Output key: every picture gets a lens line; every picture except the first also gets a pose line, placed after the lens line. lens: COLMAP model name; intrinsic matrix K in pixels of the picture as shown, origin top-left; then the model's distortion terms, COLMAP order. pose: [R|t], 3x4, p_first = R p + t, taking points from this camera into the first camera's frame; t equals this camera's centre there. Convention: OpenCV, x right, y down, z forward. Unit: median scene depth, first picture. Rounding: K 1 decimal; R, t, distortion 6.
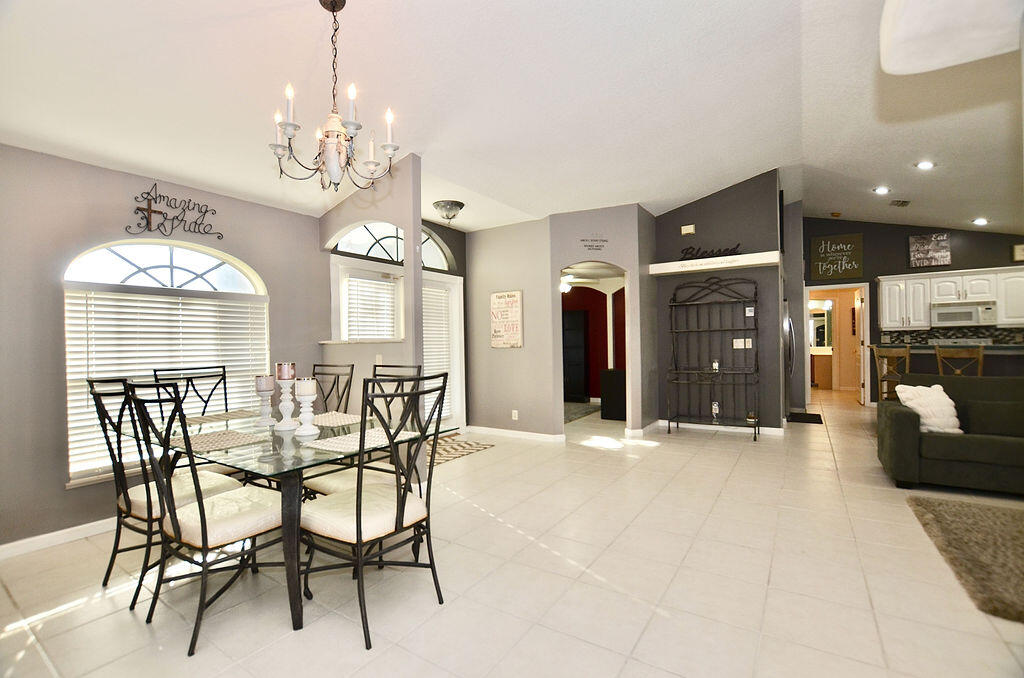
lens RADIAL K [[460.7, 0, 509.5], [0, 460.7, 340.9], [0, 0, 1]] dist [-0.034400, 0.005076]
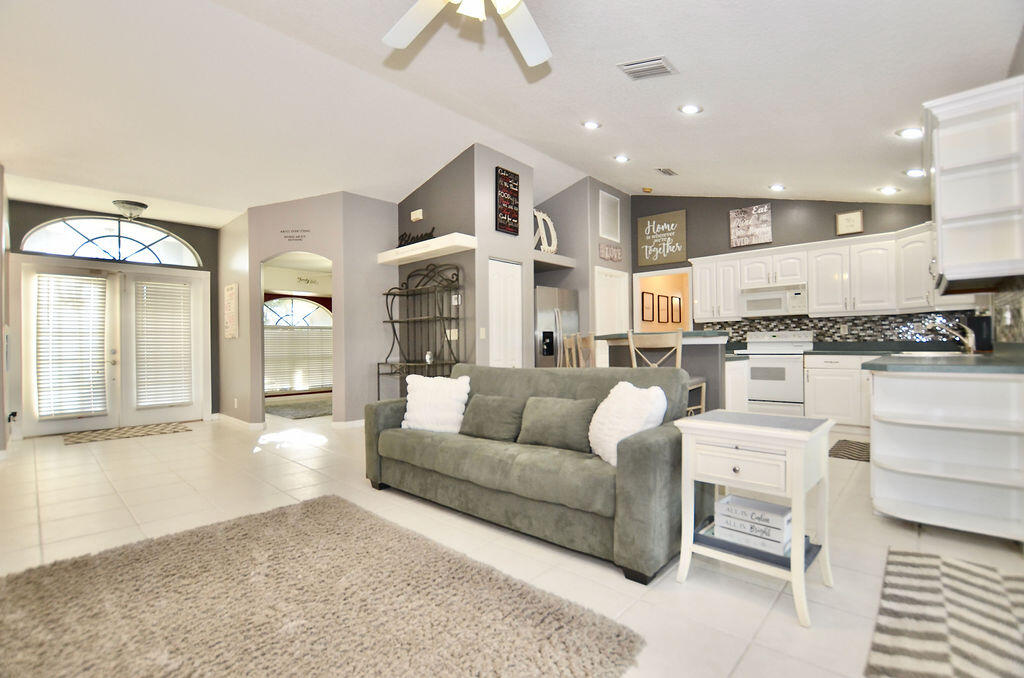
lens RADIAL K [[460.7, 0, 505.7], [0, 460.7, 346.1], [0, 0, 1]] dist [-0.034400, 0.005076]
pose [[0.983785, 0.004347, -0.179299, 0.674986], [-0.002958, 0.999963, 0.008016, 0.017815], [0.179328, -0.007356, 0.983762, 0.082818]]
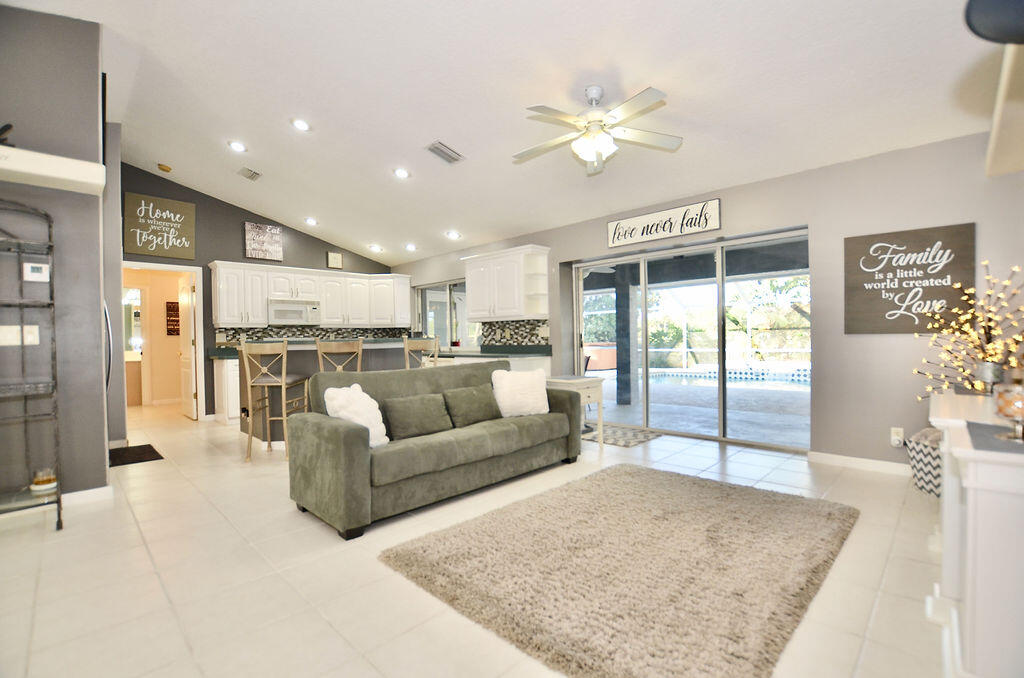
lens RADIAL K [[460.7, 0, 513.5], [0, 460.7, 347.1], [0, 0, 1]] dist [-0.034400, 0.005076]
pose [[0.205019, -0.003411, 0.978752, 0.129819], [0.010998, 0.999939, 0.001181, 0.020067], [-0.978696, 0.010522, 0.205044, 0.323894]]
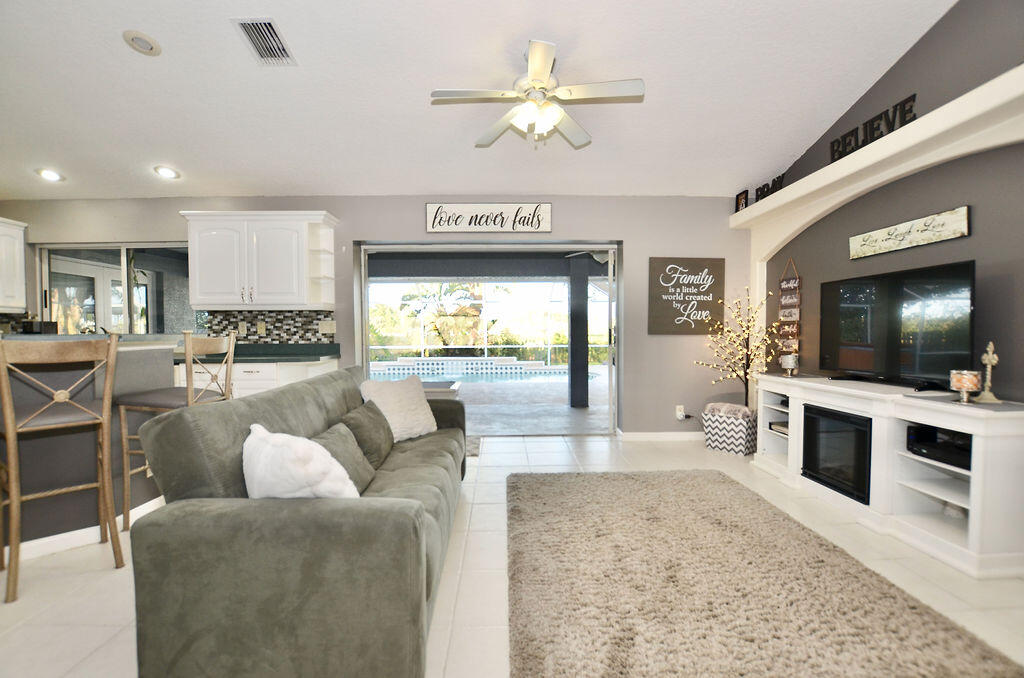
lens RADIAL K [[460.7, 0, 508.5], [0, 460.7, 349.3], [0, 0, 1]] dist [-0.034400, 0.005076]
pose [[-0.553602, -0.011441, 0.832703, 0.281037], [0.011814, 0.999697, 0.021591, 0.014710], [-0.832697, 0.021791, -0.553299, 0.588731]]
